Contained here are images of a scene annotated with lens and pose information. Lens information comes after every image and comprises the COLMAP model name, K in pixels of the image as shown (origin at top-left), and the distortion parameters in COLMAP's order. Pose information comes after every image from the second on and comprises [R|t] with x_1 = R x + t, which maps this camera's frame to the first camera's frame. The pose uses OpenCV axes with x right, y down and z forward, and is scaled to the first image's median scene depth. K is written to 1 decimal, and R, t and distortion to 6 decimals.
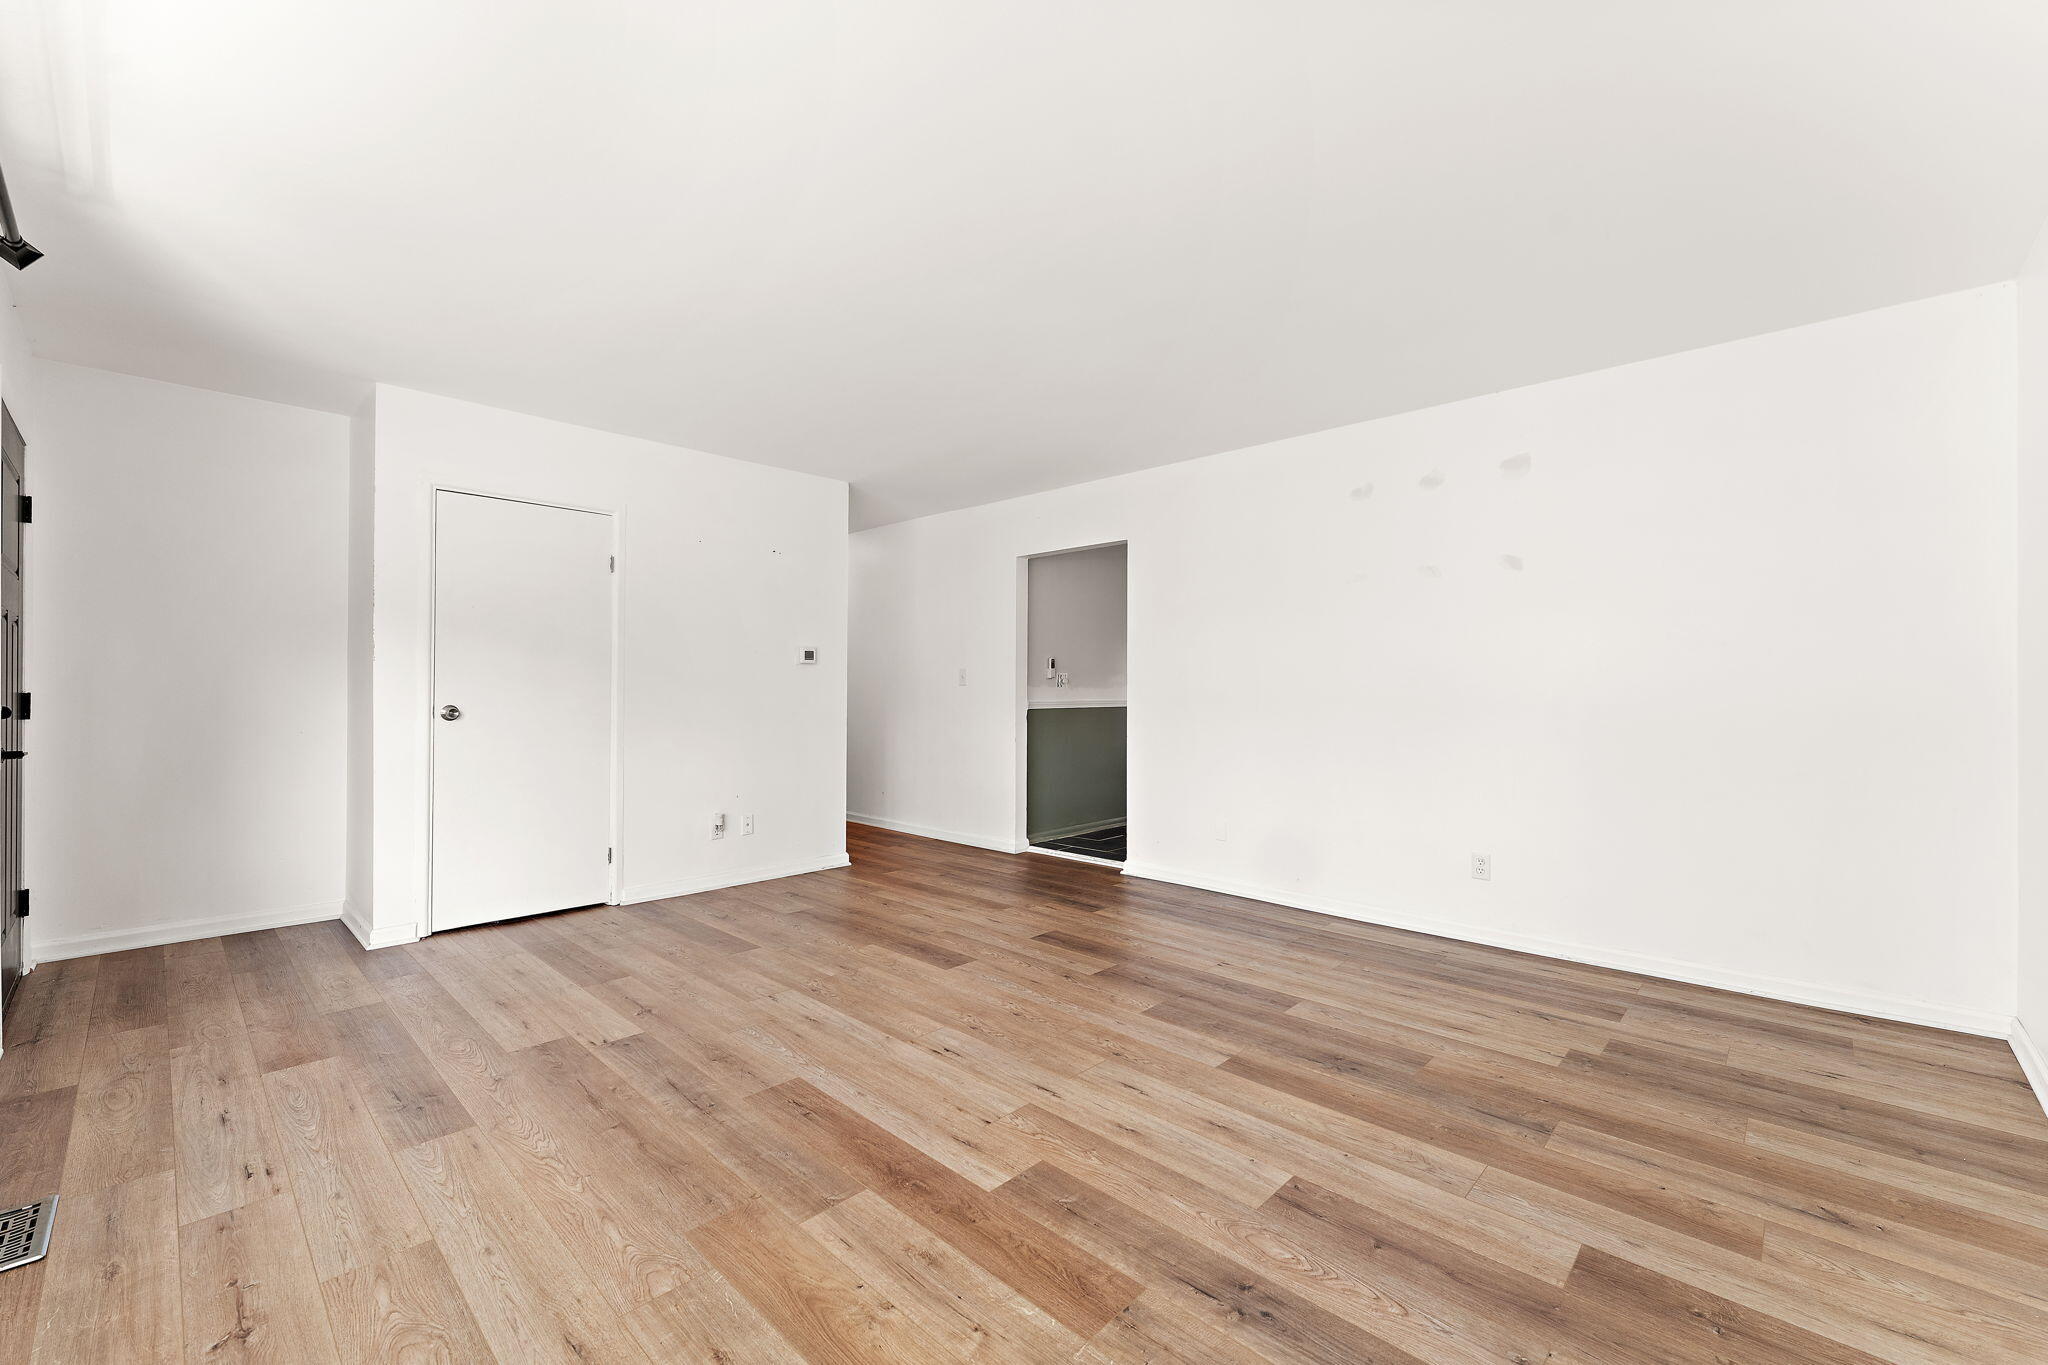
lens RADIAL K [[826.9, 0, 1030.4], [0, 826.9, 685.3], [0, 0, 1]] dist [-0.000019, -0.000205]
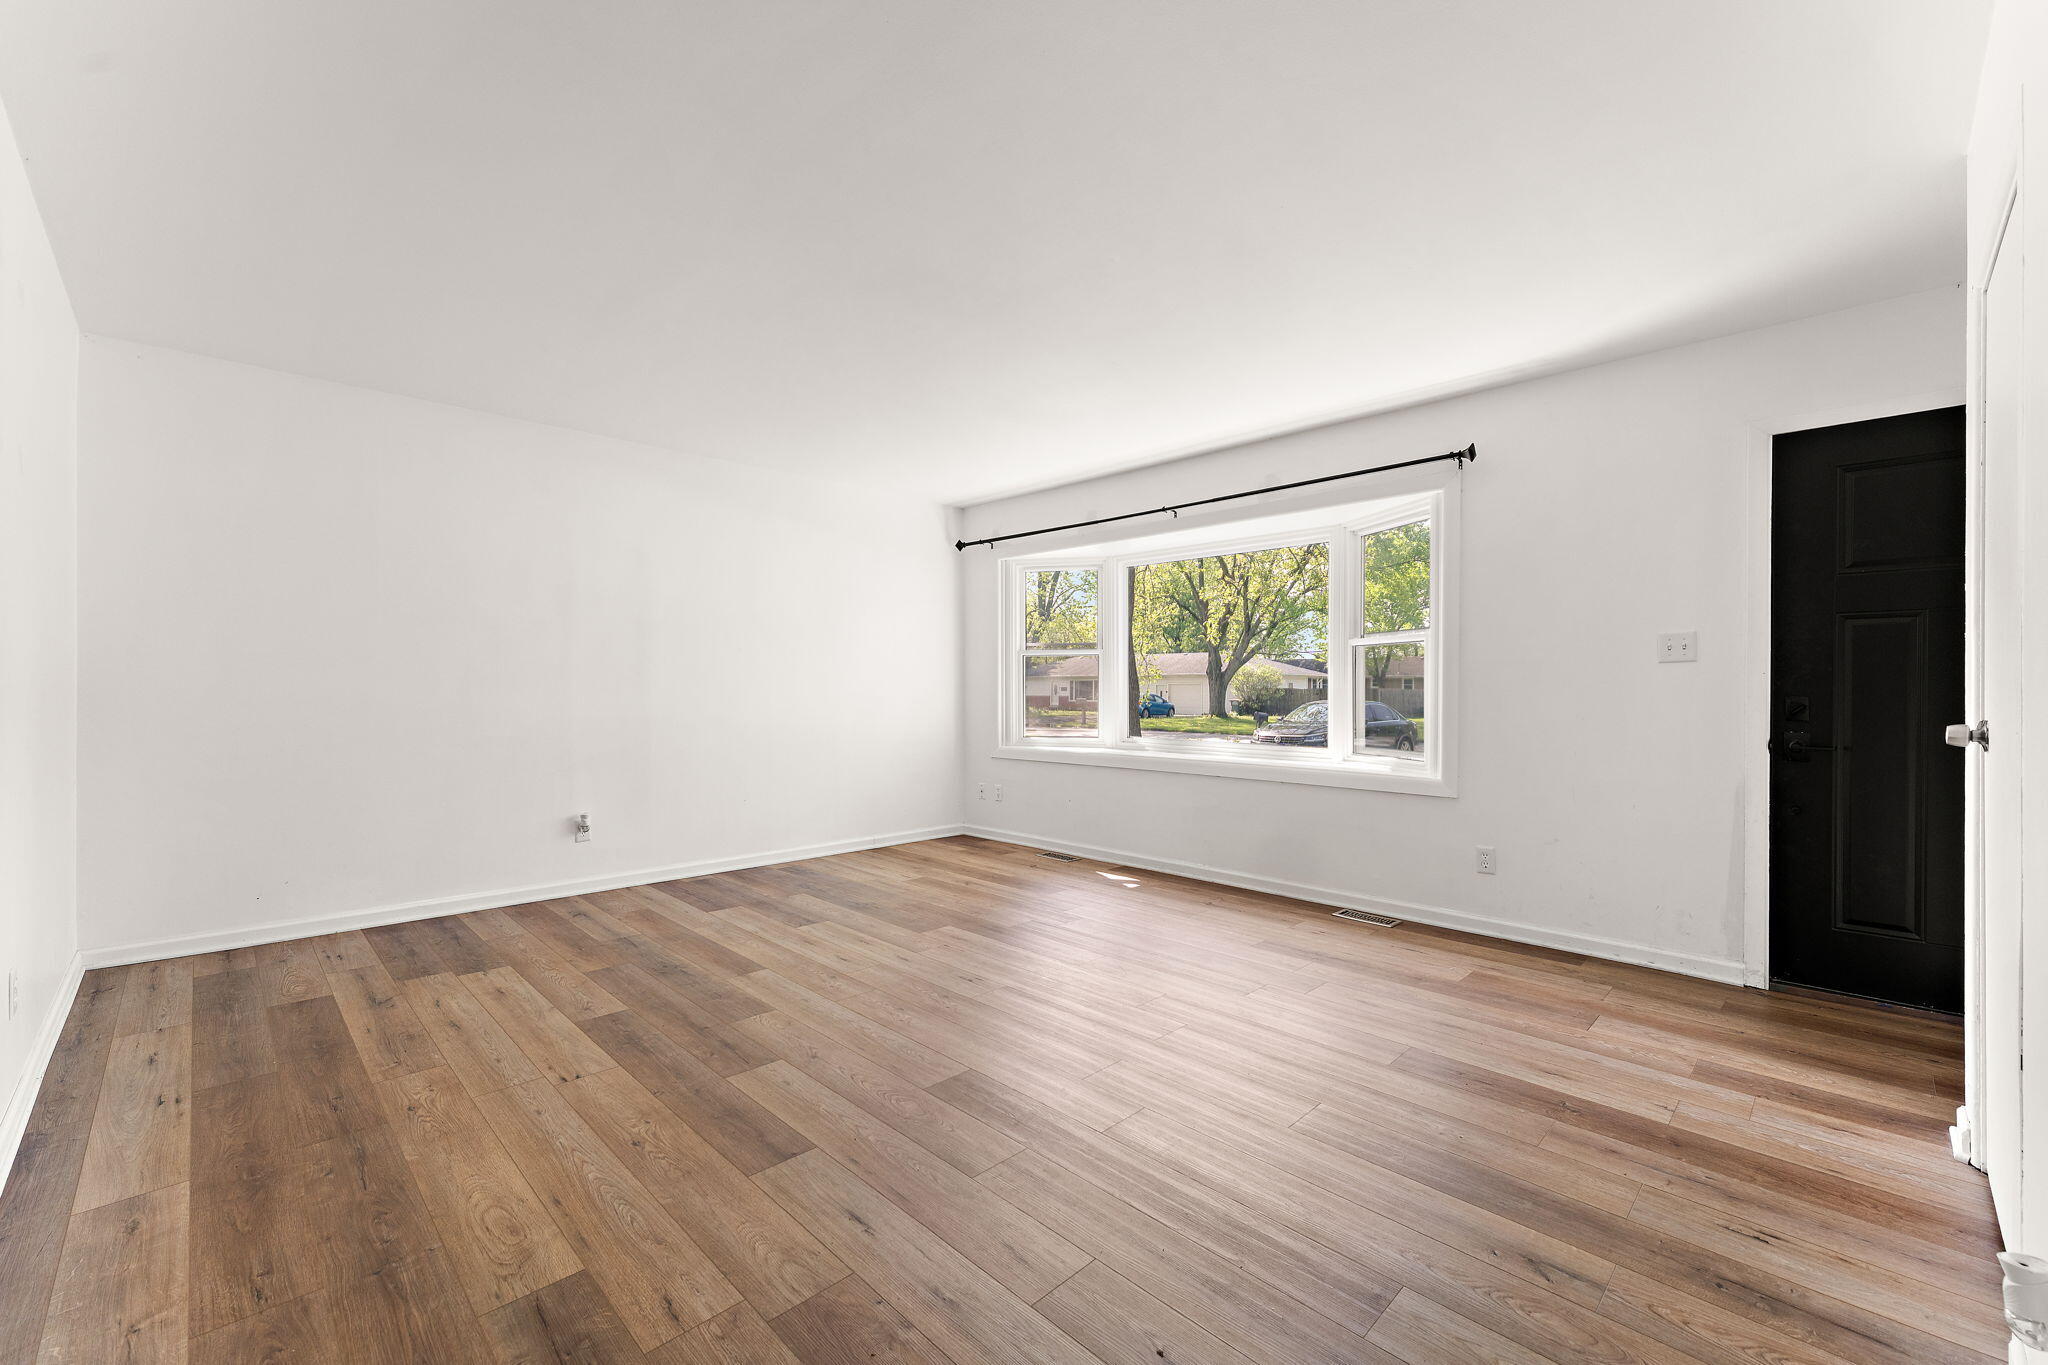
lens RADIAL K [[826.9, 0, 1030.4], [0, 826.9, 685.3], [0, 0, 1]] dist [-0.000019, -0.000205]
pose [[-0.999573, -0.007204, 0.028333, -0.209597], [-0.007456, 0.999934, -0.008791, 0.016645], [-0.028268, -0.008998, -0.999560, 2.105439]]
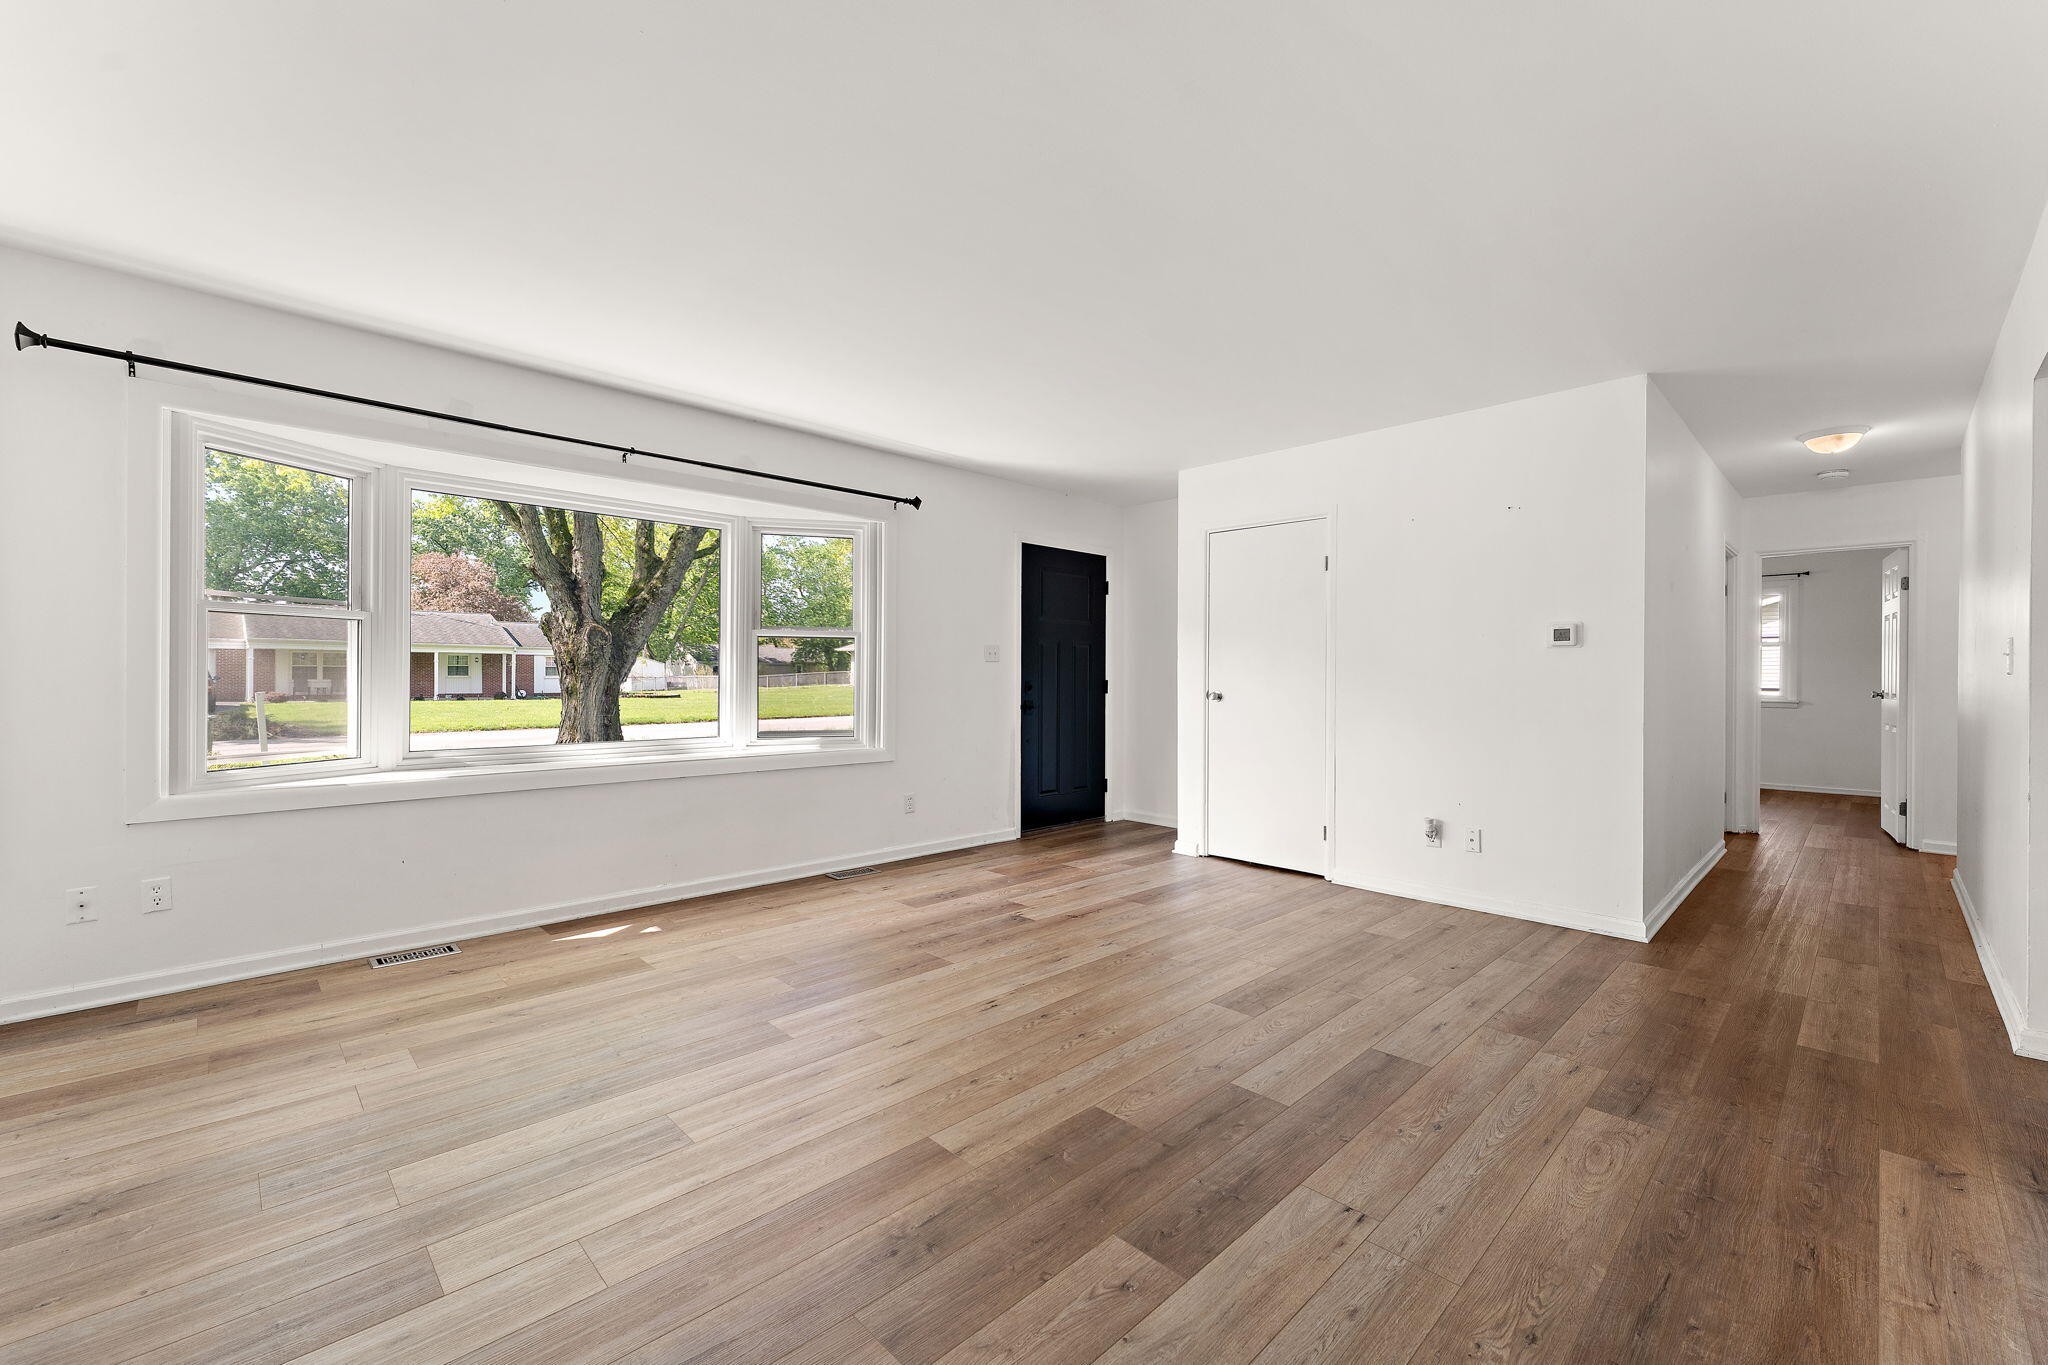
lens RADIAL K [[835.9, 0, 1005.9], [0, 835.9, 653.7], [0, 0, 1]] dist [-0.000479, 0.000331]
pose [[-0.055191, -0.031999, -0.997963, 0.960808], [-0.001231, 0.999488, -0.031980, 0.012508], [0.998475, -0.000537, -0.055202, 1.021494]]
